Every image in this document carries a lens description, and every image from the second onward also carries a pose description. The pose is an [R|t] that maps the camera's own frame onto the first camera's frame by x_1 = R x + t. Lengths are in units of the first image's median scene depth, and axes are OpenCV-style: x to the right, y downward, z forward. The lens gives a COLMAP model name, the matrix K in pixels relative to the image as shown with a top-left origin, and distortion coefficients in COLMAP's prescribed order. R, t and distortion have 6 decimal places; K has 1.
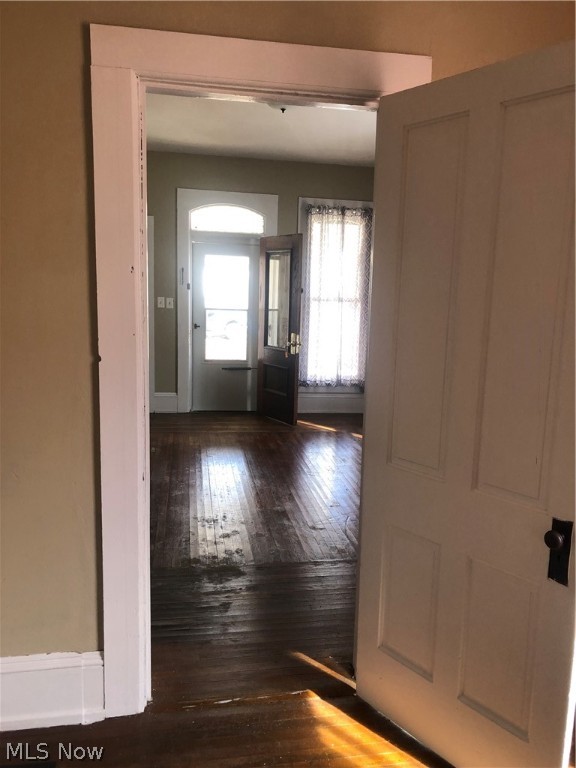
lens RADIAL K [[615.2, 0, 288.0], [0, 615.2, 384.0], [0, 0, 1]] dist [0.144950, 0.000710]
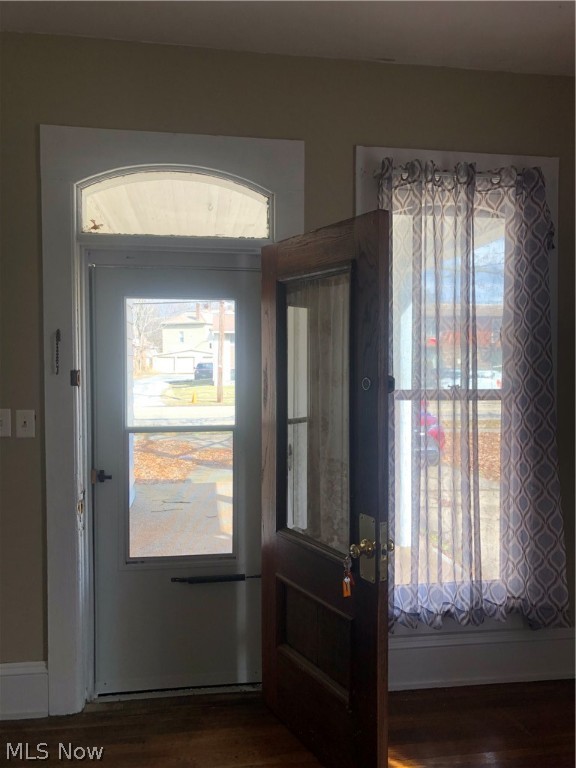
lens RADIAL K [[632.7, 0, 288.0], [0, 632.7, 384.0], [0, 0, 1]] dist [0.008797, 0.005507]
pose [[0.999215, -0.029994, -0.025870, -0.019970], [0.026993, 0.993629, -0.109423, -0.105746], [0.028988, 0.108639, 0.993659, 0.607333]]
